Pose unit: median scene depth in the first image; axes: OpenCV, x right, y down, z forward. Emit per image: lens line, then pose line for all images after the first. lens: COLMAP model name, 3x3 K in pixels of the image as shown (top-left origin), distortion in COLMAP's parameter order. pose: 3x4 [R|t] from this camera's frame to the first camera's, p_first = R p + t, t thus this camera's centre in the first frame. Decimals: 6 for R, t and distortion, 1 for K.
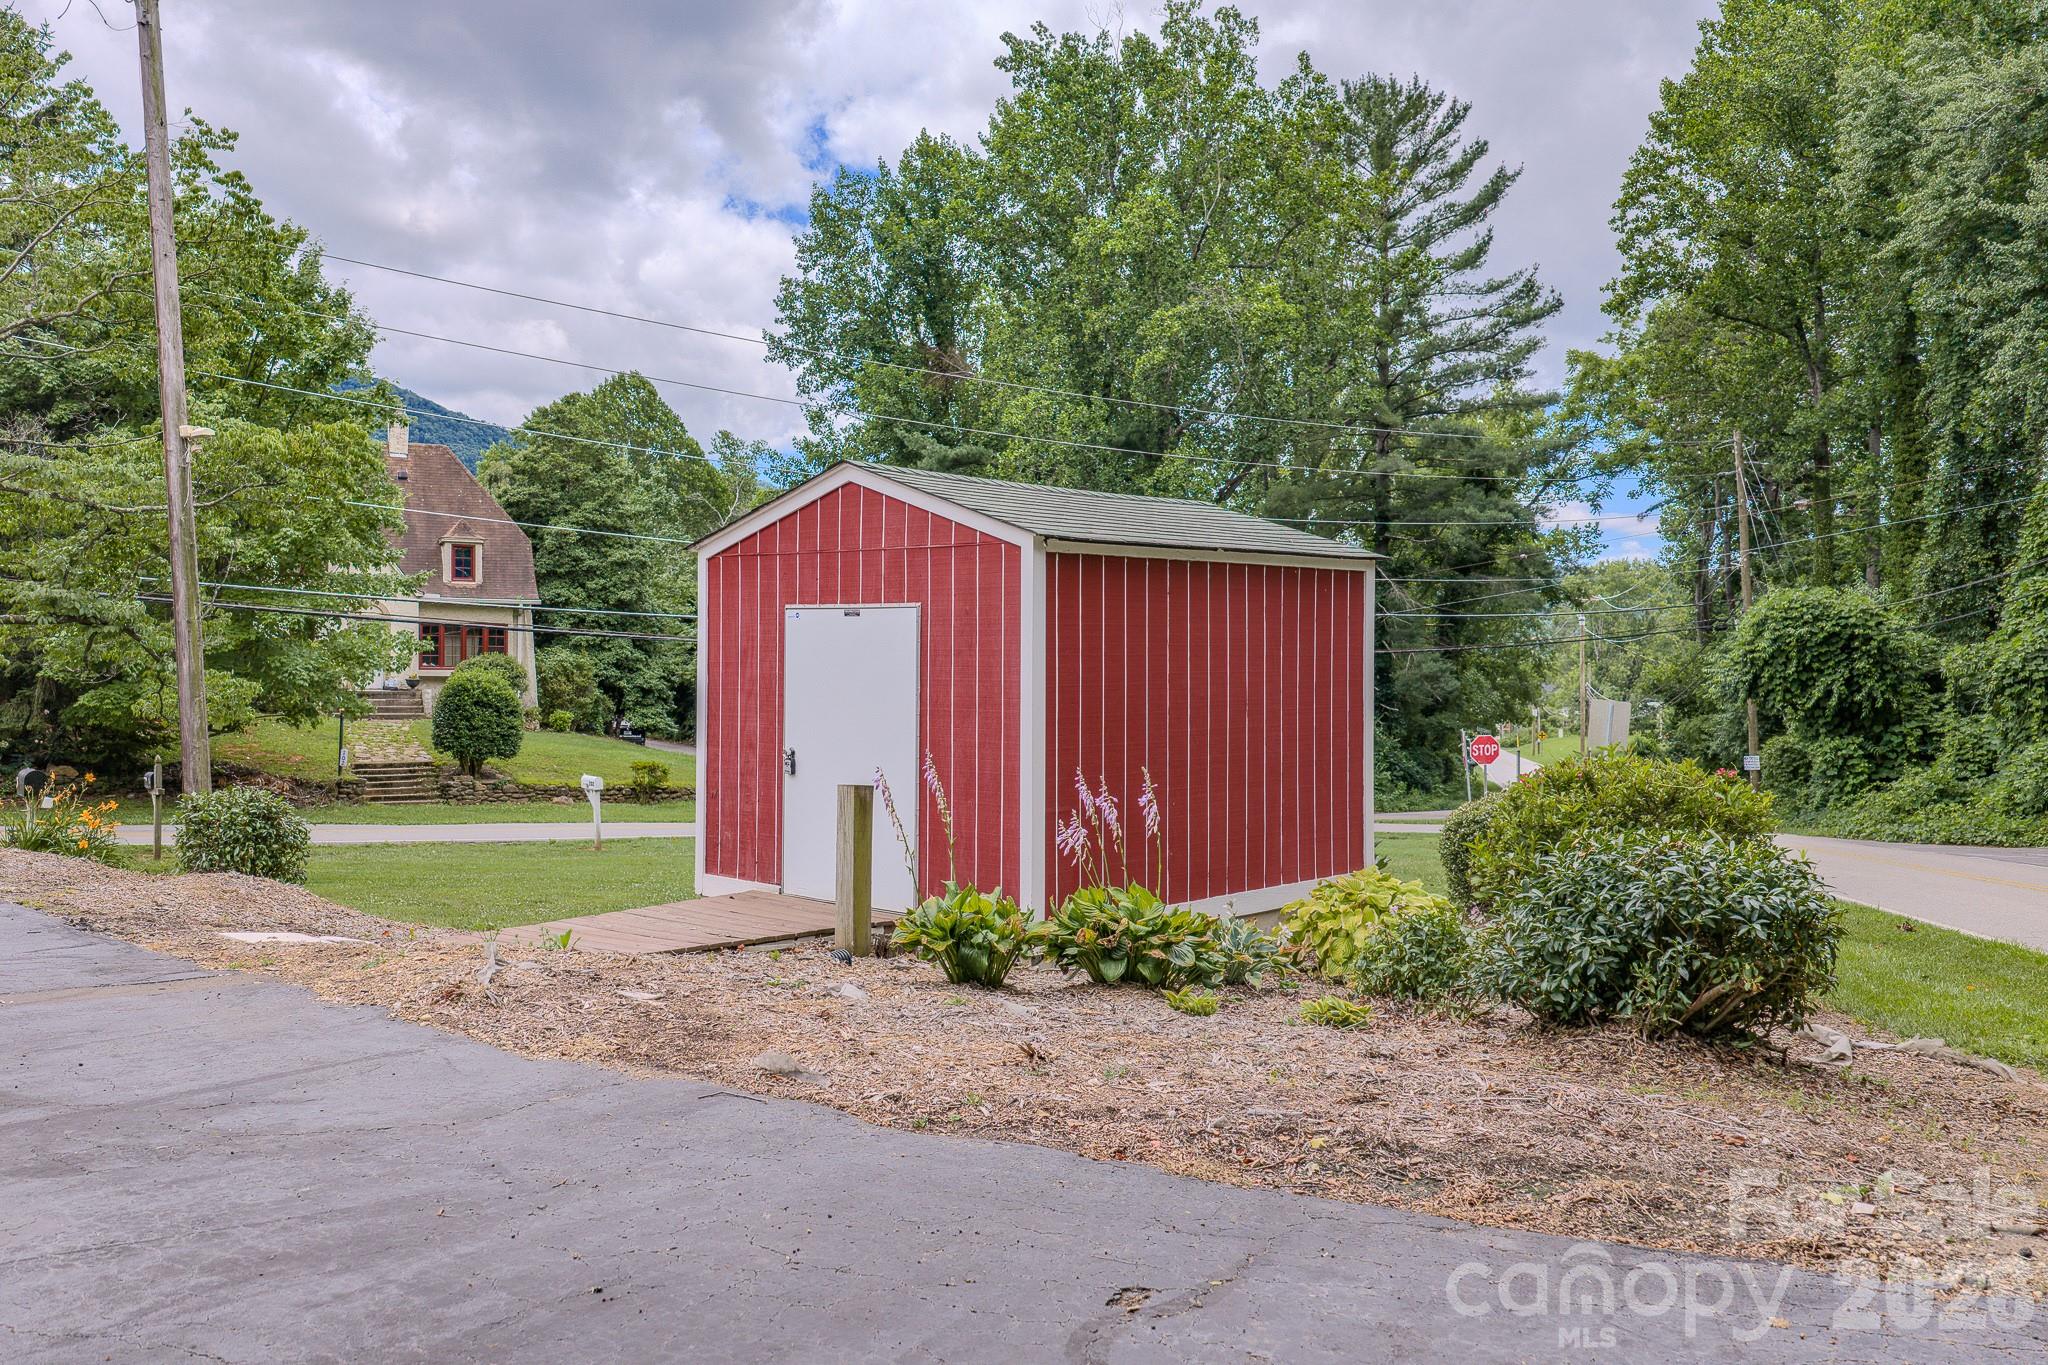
lens RADIAL K [[1704.2, 0, 980.3], [0, 1704.2, 665.8], [0, 0, 1]] dist [0.018529, -0.047082]
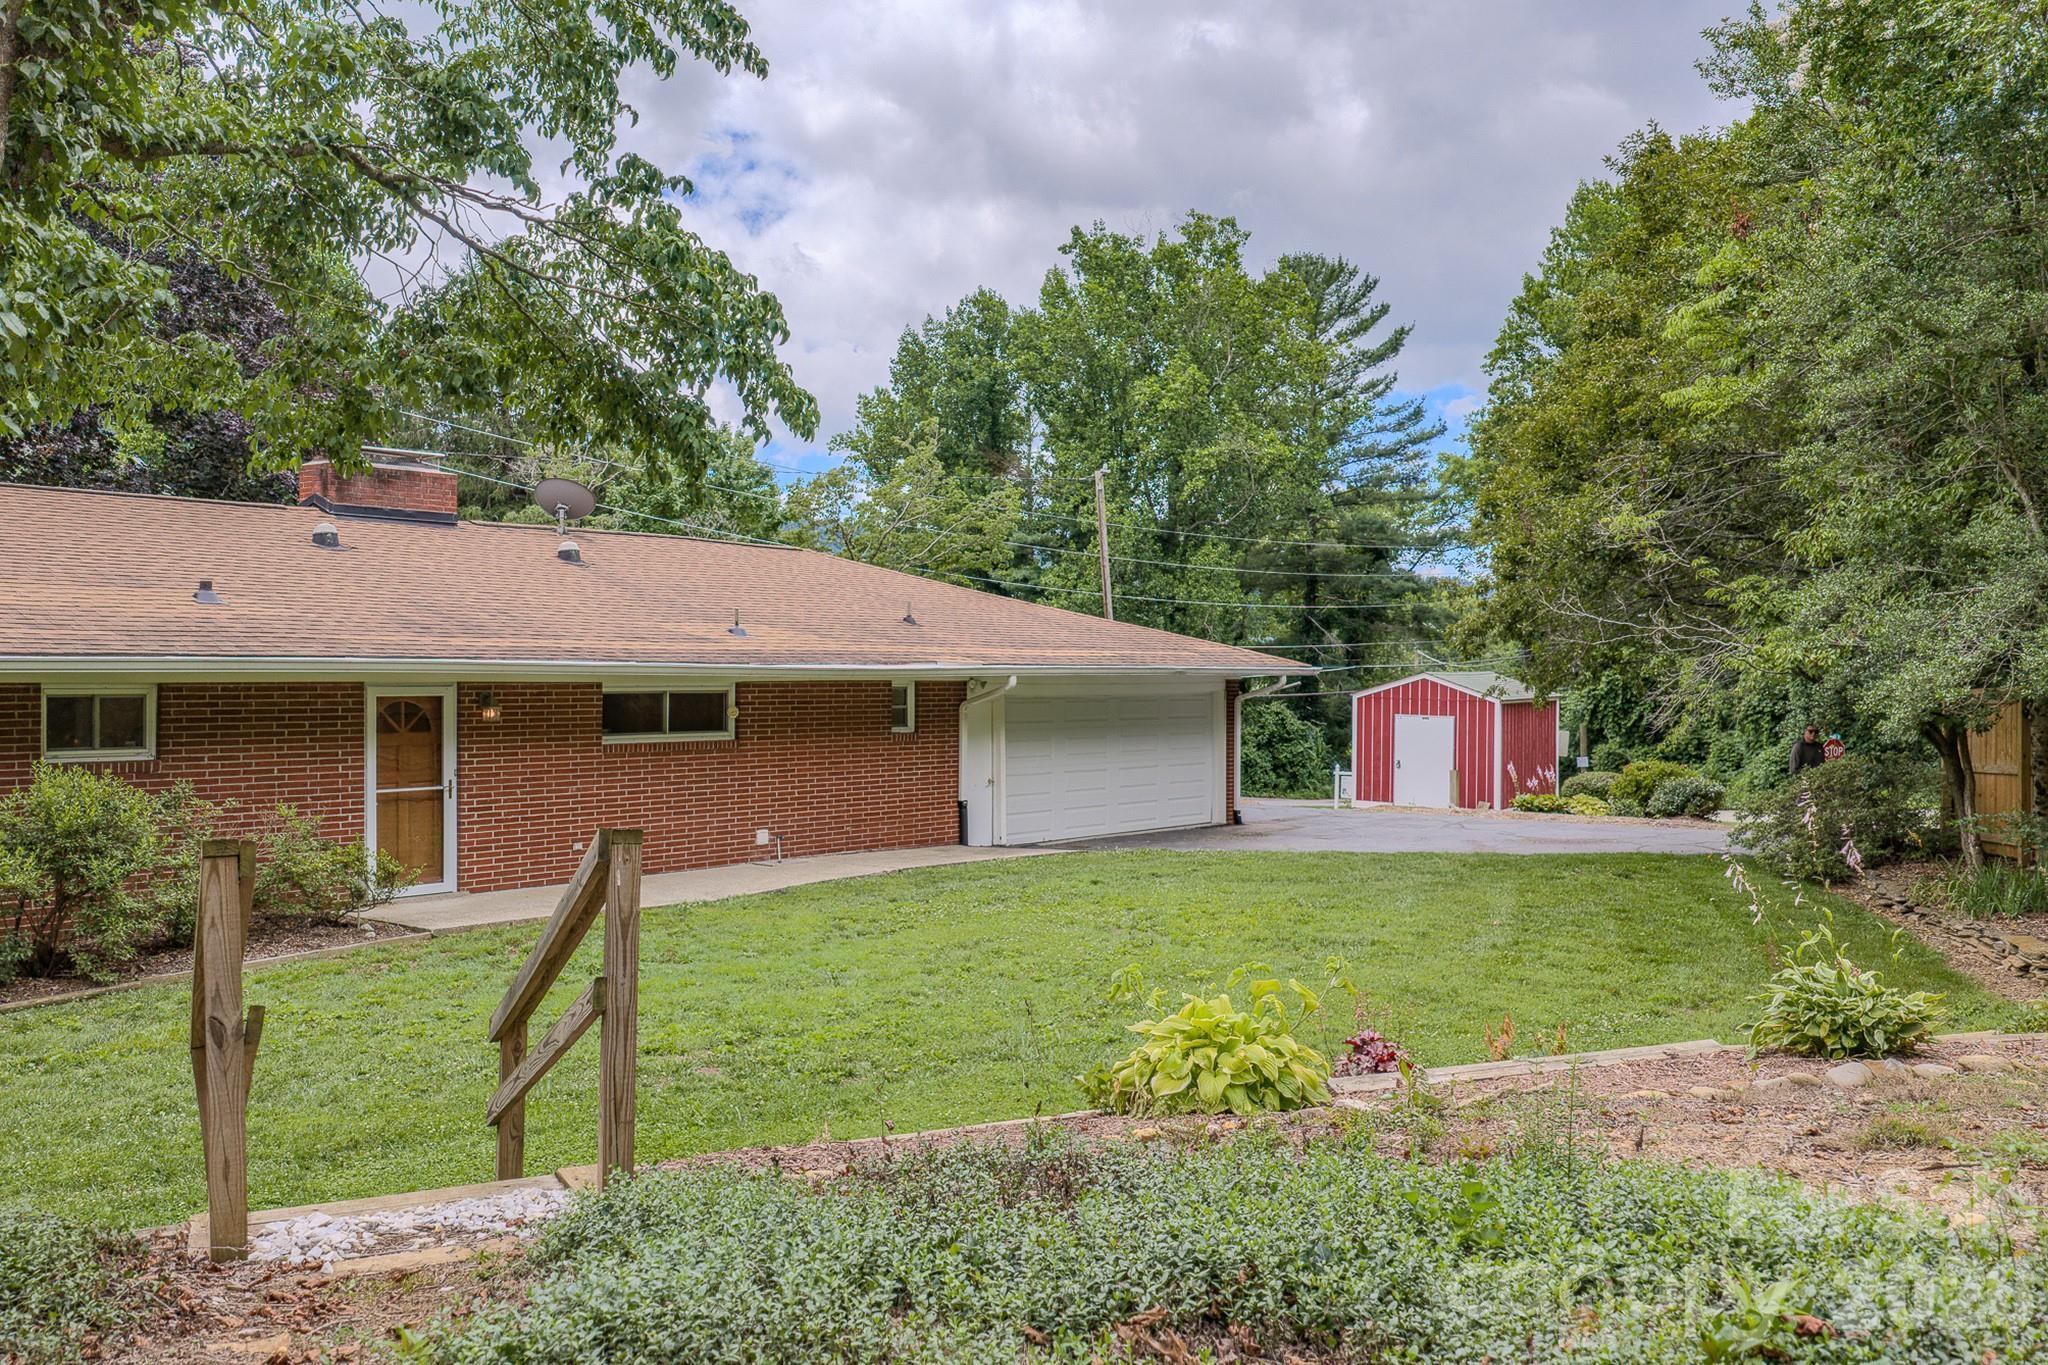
lens RADIAL K [[1704.2, 0, 1003.0], [0, 1704.2, 682.4], [0, 0, 1]] dist [0.018529, -0.047082]
pose [[0.991130, 0.000144, 0.132900, -0.219552], [-0.001152, 0.999971, 0.007506, -0.020515], [-0.132895, -0.007593, 0.991101, -0.356229]]
